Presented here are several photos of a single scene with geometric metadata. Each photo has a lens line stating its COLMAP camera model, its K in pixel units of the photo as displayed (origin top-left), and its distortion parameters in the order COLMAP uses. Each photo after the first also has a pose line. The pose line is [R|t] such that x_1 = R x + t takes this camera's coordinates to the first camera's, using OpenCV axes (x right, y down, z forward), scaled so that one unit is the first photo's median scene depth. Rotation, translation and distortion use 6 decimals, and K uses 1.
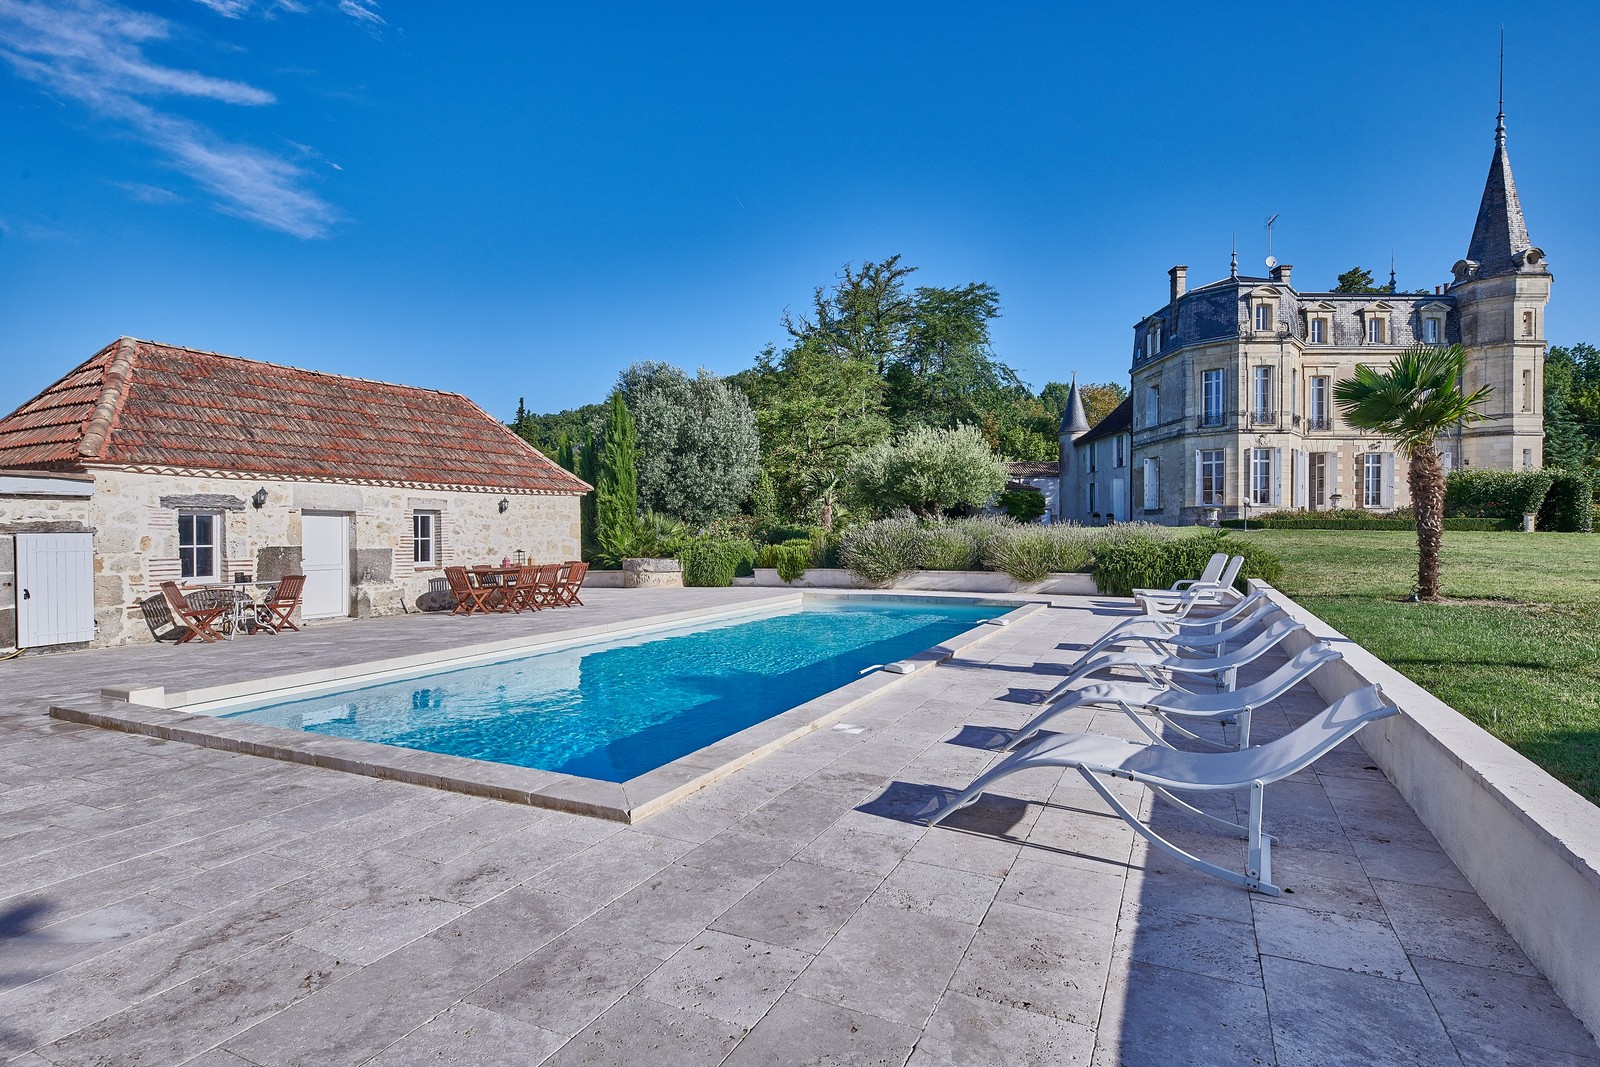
lens RADIAL K [[795.7, 0, 811.2], [0, 795.7, 536.5], [0, 0, 1]] dist [0.010260, 0.002147]
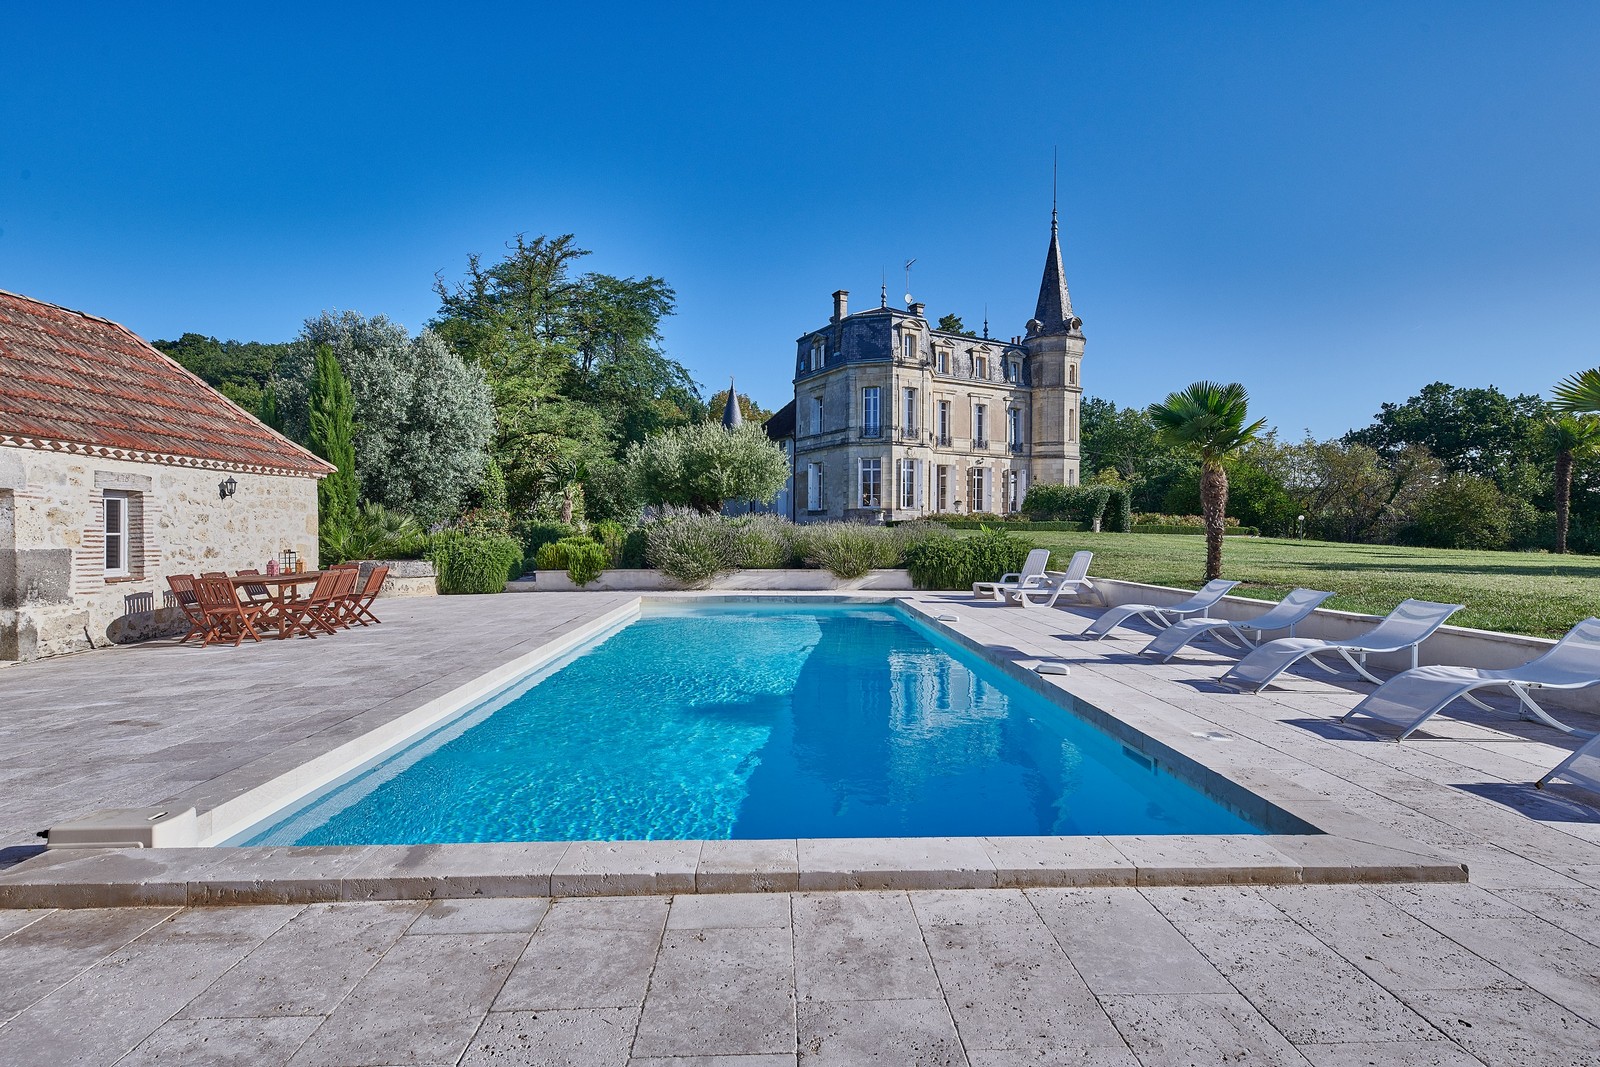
lens RADIAL K [[795.7, 0, 800.3], [0, 795.7, 535.5], [0, 0, 1]] dist [0.010260, 0.002147]
pose [[0.884683, 0.002102, 0.466188, -0.196322], [-0.001894, 0.999998, -0.000914, 0.002308], [-0.466189, -0.000074, 0.884685, 0.097729]]
